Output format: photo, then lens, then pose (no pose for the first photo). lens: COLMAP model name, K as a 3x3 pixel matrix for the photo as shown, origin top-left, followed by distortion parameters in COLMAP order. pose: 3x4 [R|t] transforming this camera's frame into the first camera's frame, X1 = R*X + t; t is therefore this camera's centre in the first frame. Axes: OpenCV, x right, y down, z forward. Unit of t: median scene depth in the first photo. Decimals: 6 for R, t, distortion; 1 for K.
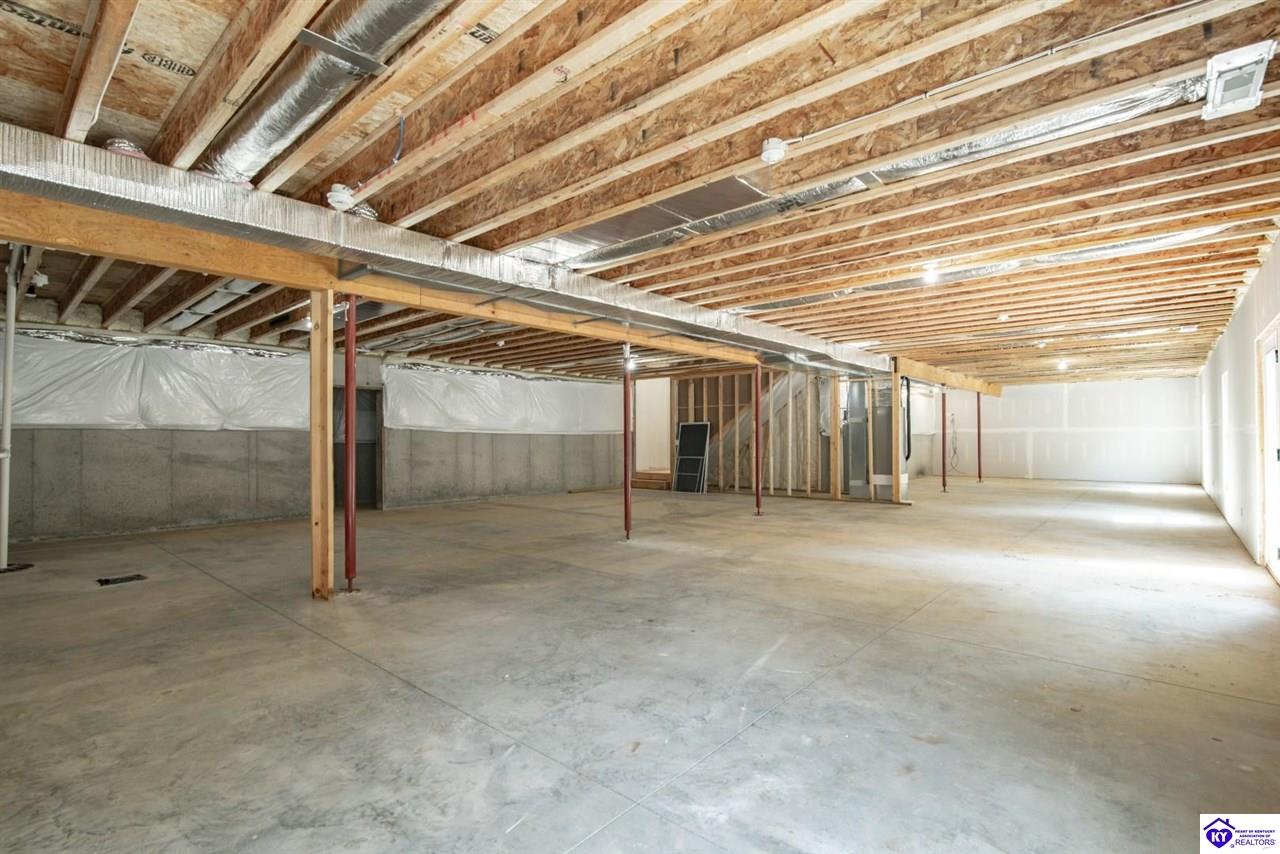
lens RADIAL K [[596.4, 0, 639.6], [0, 596.4, 432.6], [0, 0, 1]] dist [-0.025136, 0.000082]
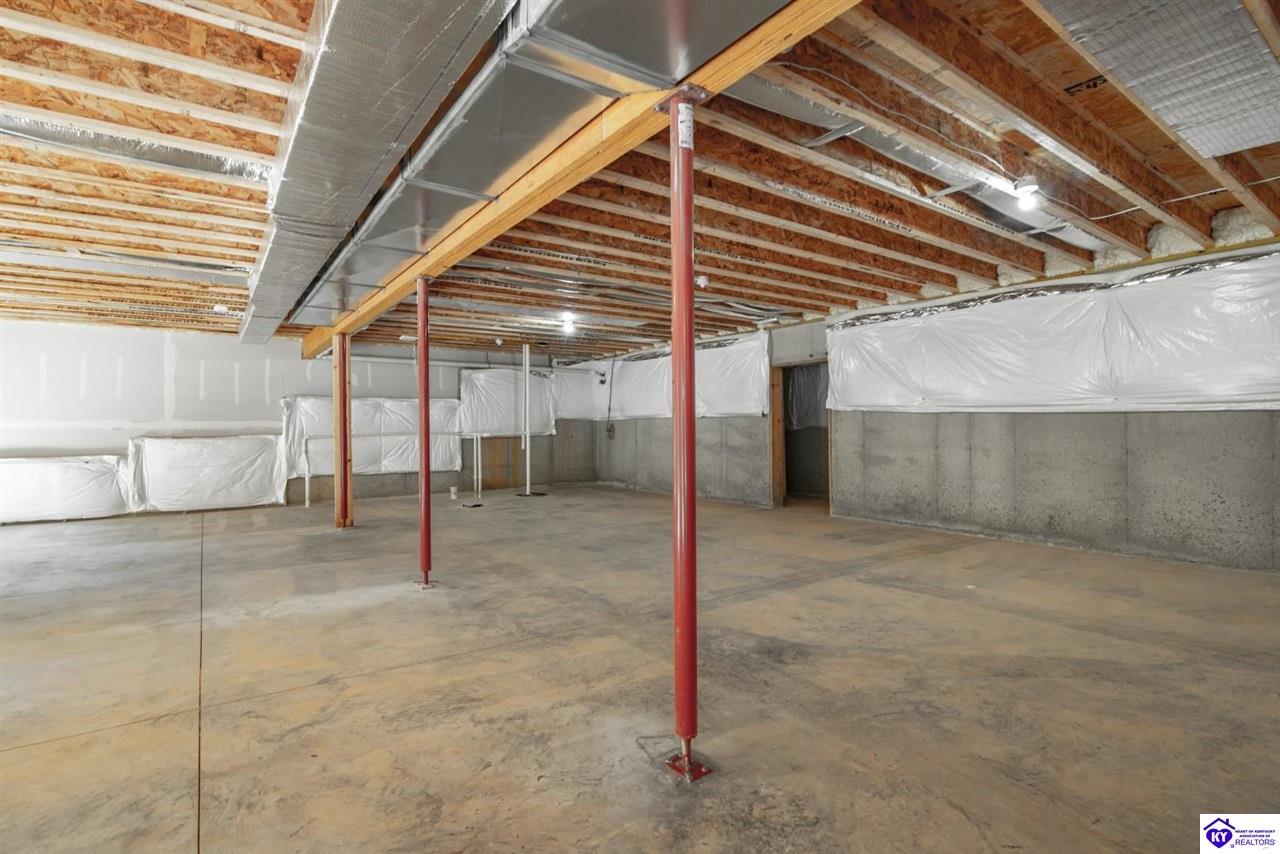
lens RADIAL K [[596.4, 0, 637.3], [0, 596.4, 422.0], [0, 0, 1]] dist [-0.025136, 0.000082]
pose [[-0.213899, 0.013066, -0.976768, 0.369622], [0.028006, 0.999582, 0.007238, -0.005162], [0.976454, -0.025807, -0.214175, 0.880250]]
